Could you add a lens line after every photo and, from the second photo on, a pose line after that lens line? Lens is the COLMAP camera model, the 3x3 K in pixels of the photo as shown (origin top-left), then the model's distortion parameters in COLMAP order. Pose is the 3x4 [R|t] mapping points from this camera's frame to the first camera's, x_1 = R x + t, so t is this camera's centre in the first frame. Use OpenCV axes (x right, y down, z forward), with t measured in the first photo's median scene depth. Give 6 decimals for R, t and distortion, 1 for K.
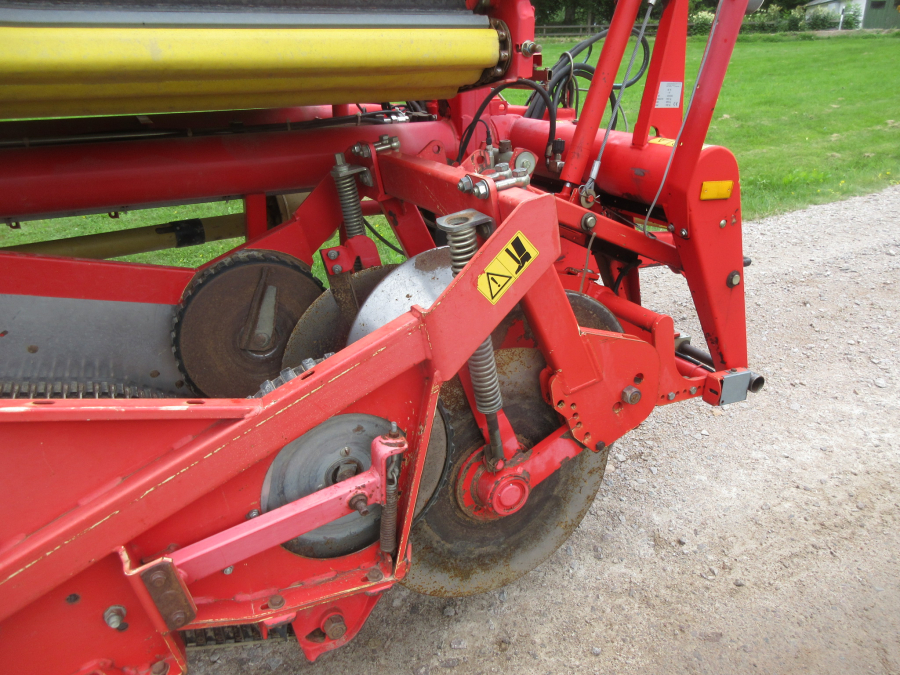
lens RADIAL K [[678.0, 0, 448.3], [0, 678.0, 333.8], [0, 0, 1]] dist [0.009910, 0.002281]
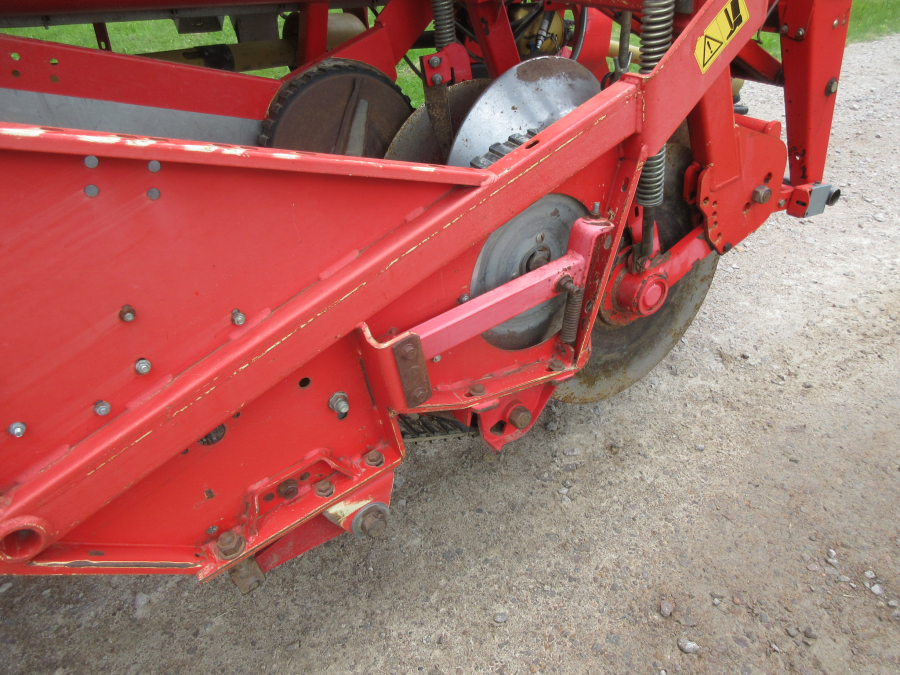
lens RADIAL K [[678.0, 0, 448.3], [0, 678.0, 333.8], [0, 0, 1]] dist [0.009910, 0.002281]
pose [[0.990050, -0.048204, 0.132200, -0.295541], [0.027902, 0.988090, 0.151325, 0.112581], [-0.137920, -0.146131, 0.979604, 0.031831]]
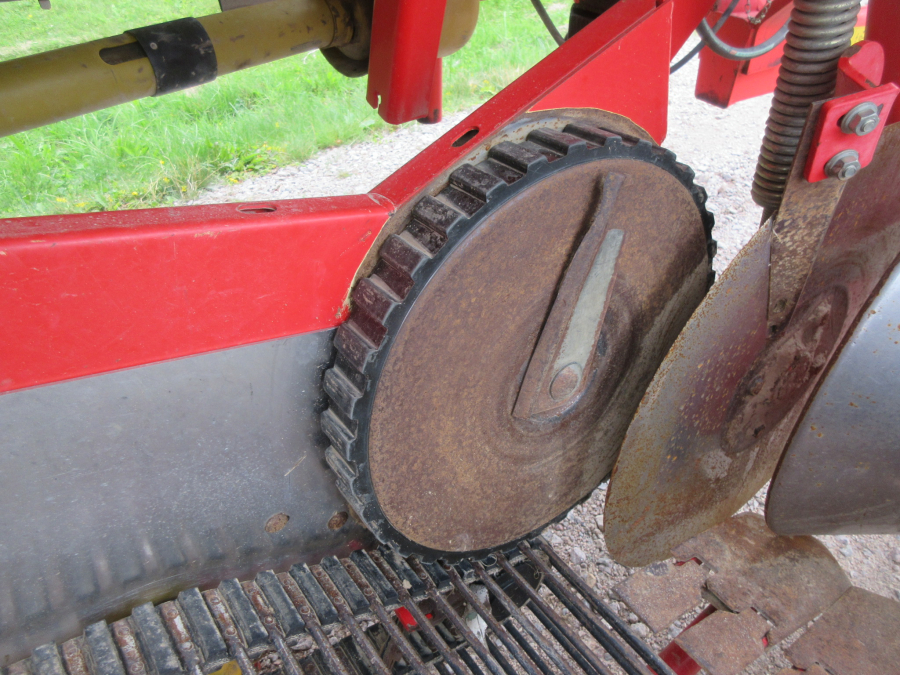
lens RADIAL K [[662.0, 0, 445.1], [0, 662.0, 335.4], [0, 0, 1]] dist [0.003475, 0.002462]
pose [[0.984658, -0.113118, 0.132864, -0.401336], [0.070313, 0.954078, 0.291190, -0.124022], [-0.159702, -0.277380, 0.947394, 0.735244]]
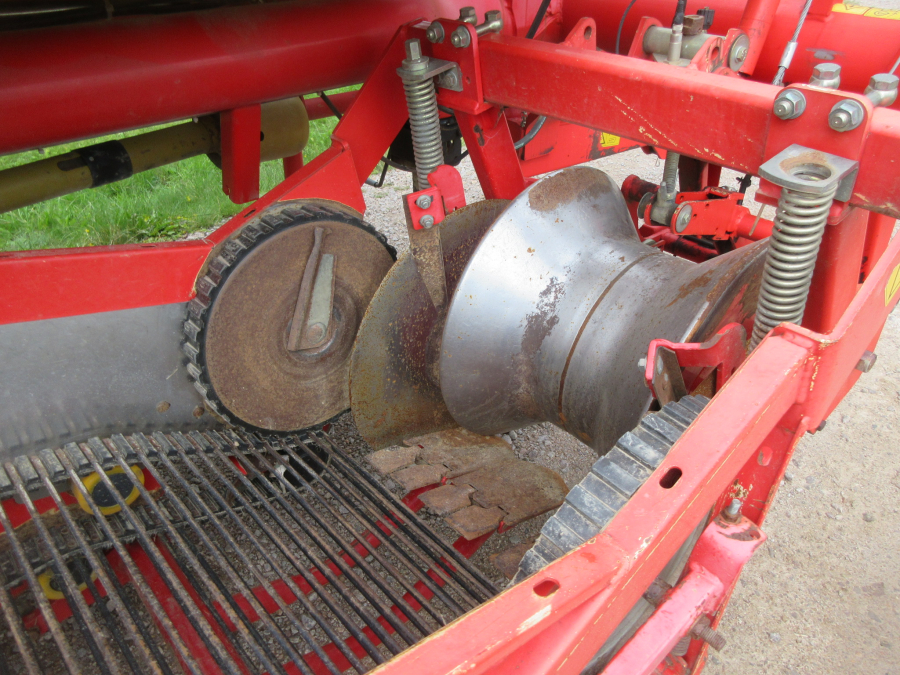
lens RADIAL K [[678.0, 0, 448.3], [0, 678.0, 333.8], [0, 0, 1]] dist [0.009910, 0.002281]
pose [[0.961392, -0.136858, 0.238738, -0.329294], [0.087993, 0.974899, 0.204521, -0.125335], [-0.260736, -0.175618, 0.949303, 0.332061]]
